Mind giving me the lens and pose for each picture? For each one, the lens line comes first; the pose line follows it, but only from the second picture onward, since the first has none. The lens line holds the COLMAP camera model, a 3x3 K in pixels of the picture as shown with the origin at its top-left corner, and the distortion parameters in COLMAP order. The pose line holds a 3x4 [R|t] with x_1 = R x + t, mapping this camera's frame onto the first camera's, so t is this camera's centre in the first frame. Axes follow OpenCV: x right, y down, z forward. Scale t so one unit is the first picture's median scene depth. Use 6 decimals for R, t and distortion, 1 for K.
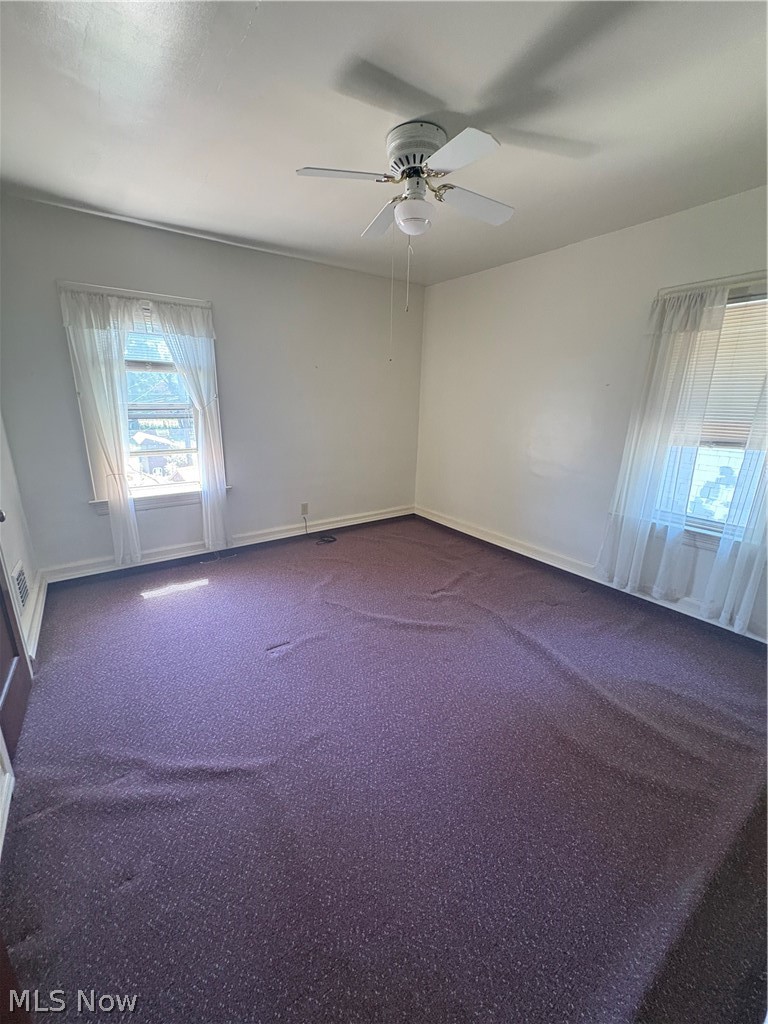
lens RADIAL K [[408.8, 0, 381.4], [0, 408.8, 515.6], [0, 0, 1]] dist [0.000577, -0.000064]
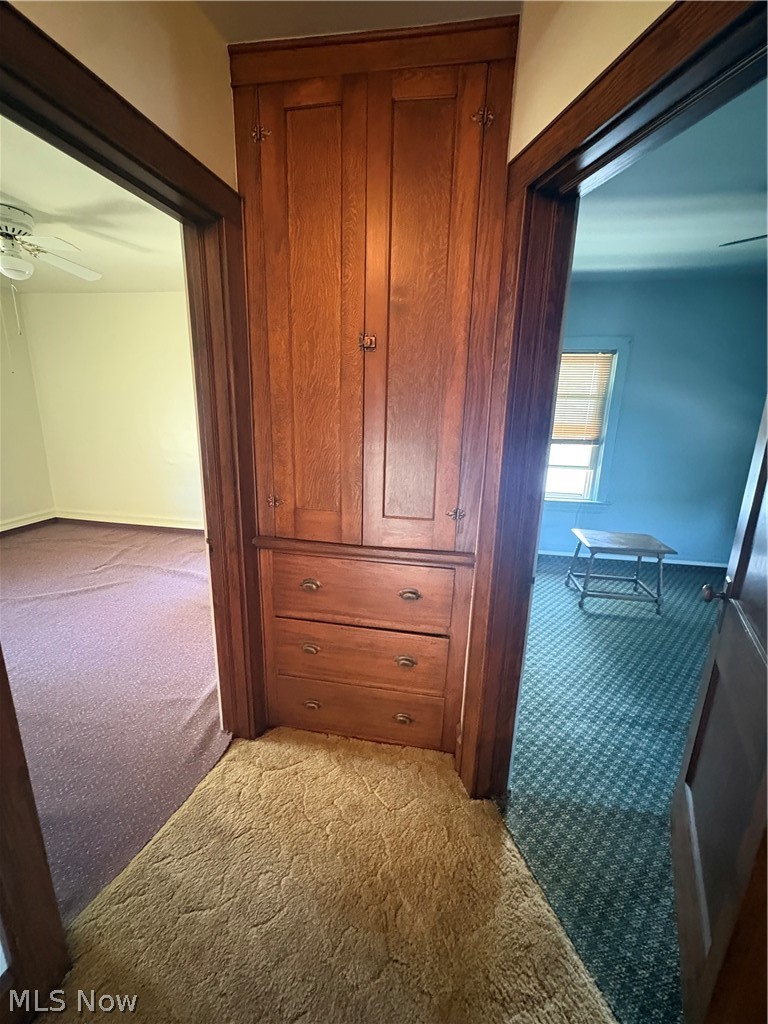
lens RADIAL K [[408.8, 0, 386.8], [0, 408.8, 512.0], [0, 0, 1]] dist [0.000577, -0.000064]
pose [[0.695250, -0.167556, 0.698965, -0.089425], [0.183529, 0.981598, 0.052756, 0.127402], [-0.694942, 0.091602, 0.713207, -0.458466]]
